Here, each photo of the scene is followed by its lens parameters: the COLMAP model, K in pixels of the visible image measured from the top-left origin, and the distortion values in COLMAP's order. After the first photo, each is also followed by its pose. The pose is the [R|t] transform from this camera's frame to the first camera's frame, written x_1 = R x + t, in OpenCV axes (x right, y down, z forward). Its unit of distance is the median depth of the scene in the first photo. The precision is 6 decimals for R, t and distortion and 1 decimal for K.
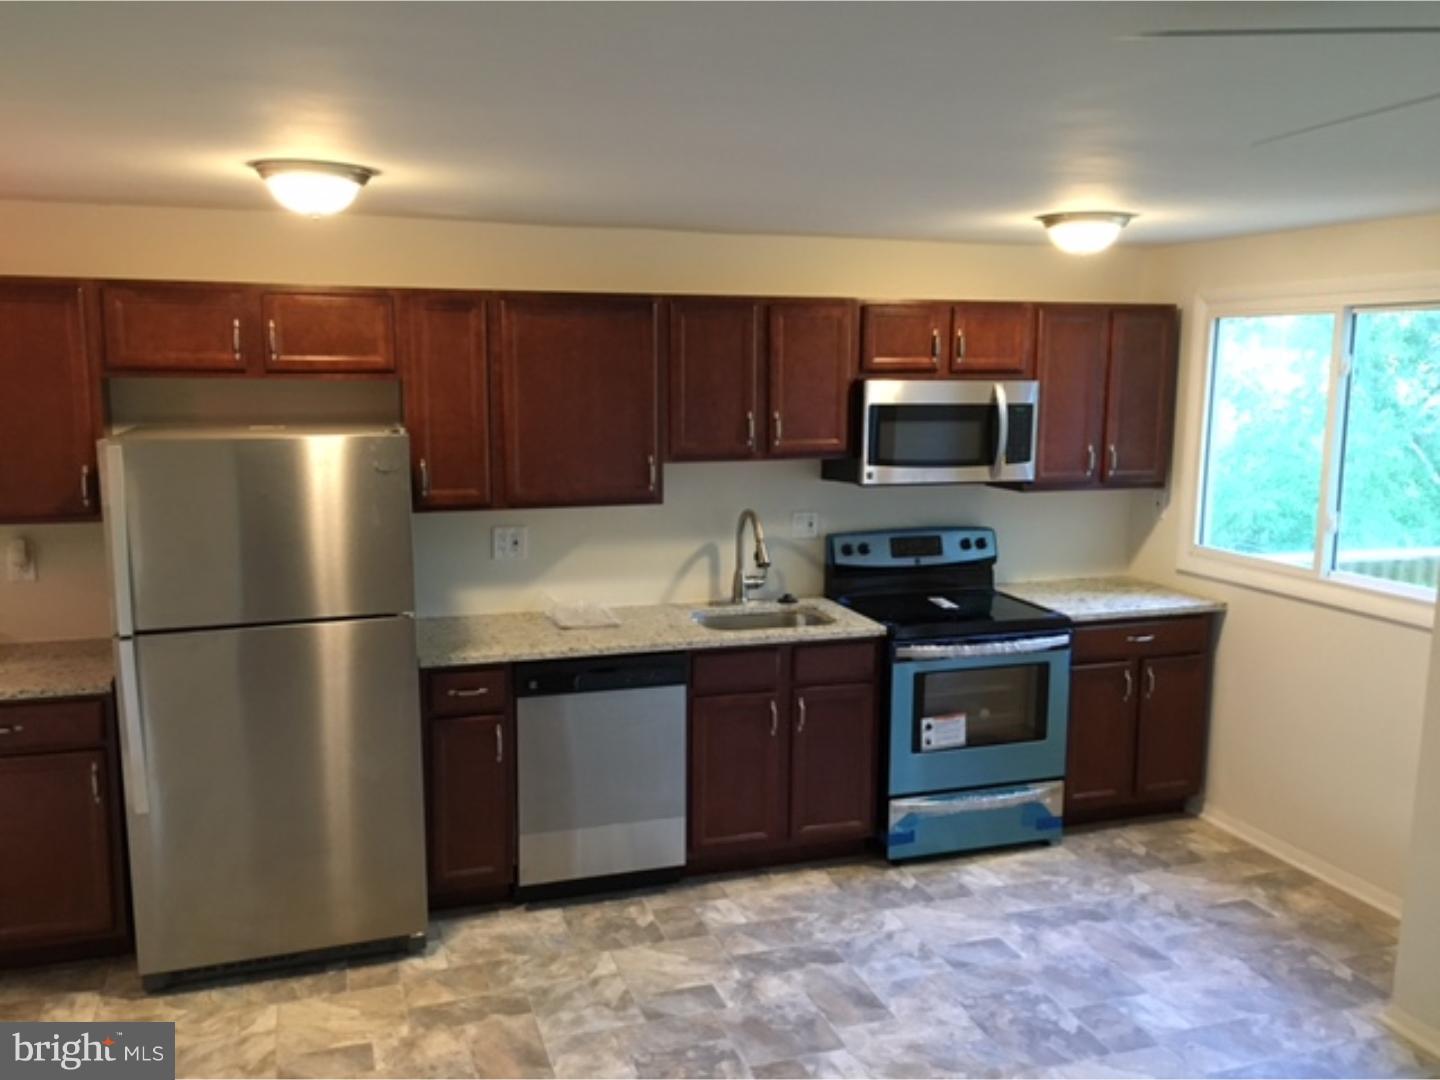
lens RADIAL K [[1209.7, 0, 713.6], [0, 1209.7, 544.9], [0, 0, 1]] dist [0.083752, -0.077292]
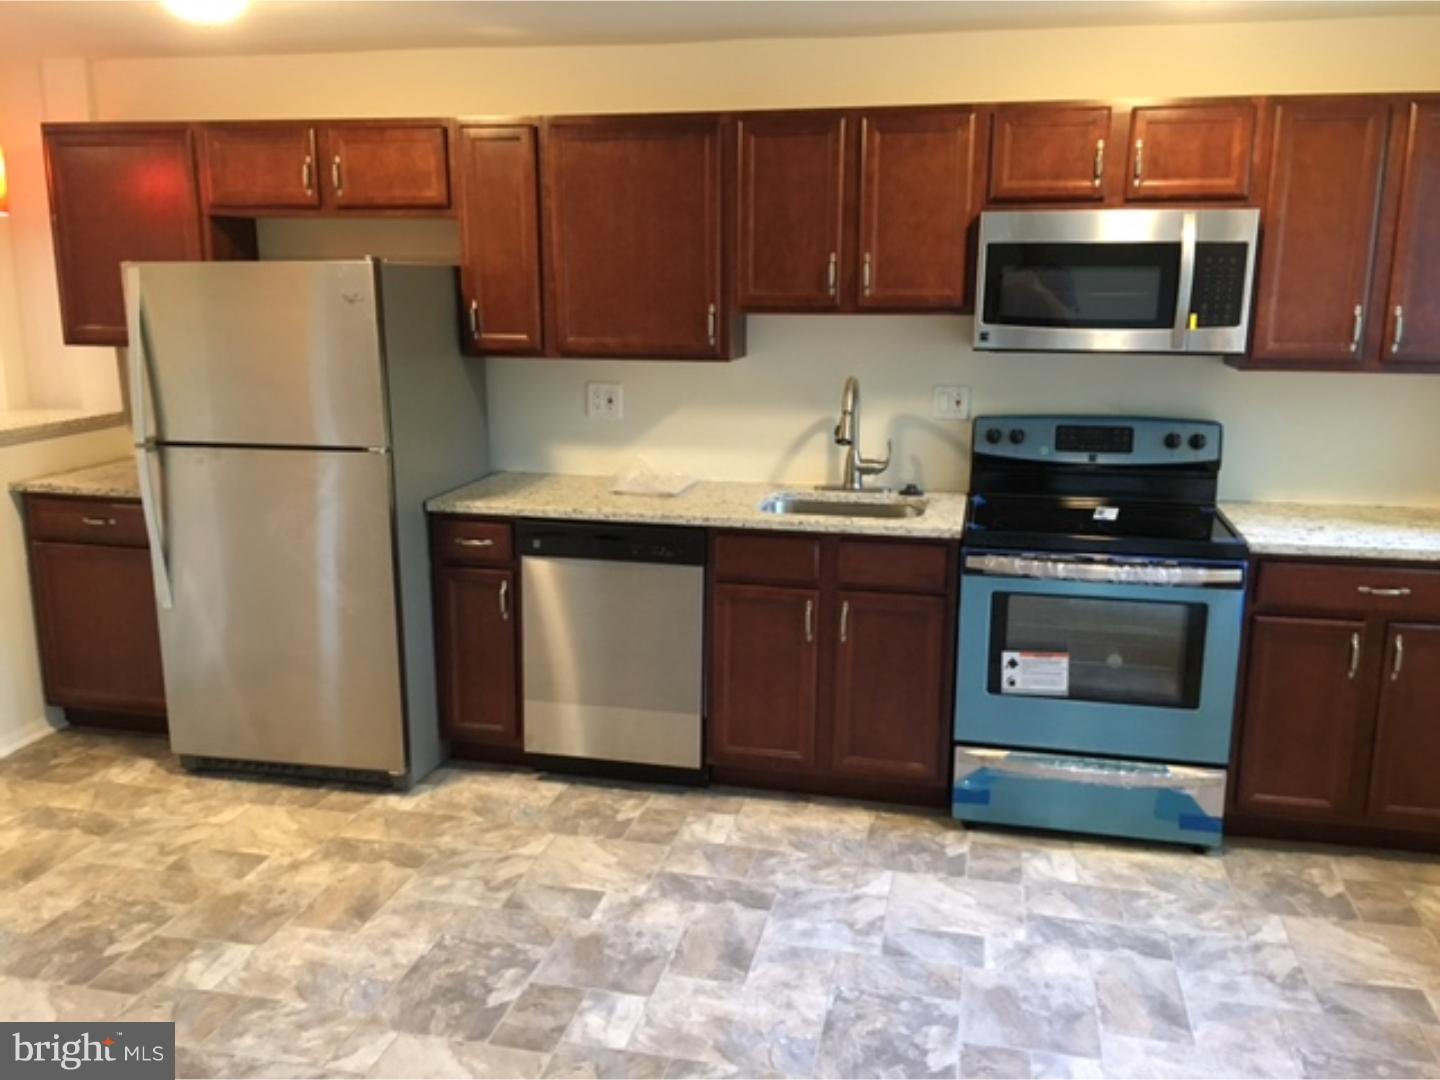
lens RADIAL K [[1209.7, 0, 713.6], [0, 1209.7, 544.9], [0, 0, 1]] dist [0.083752, -0.077292]
pose [[0.859973, 0.111512, -0.498008, 0.392309], [-0.077464, 0.993051, 0.088592, 0.020260], [0.504426, -0.037609, 0.862635, 0.234737]]
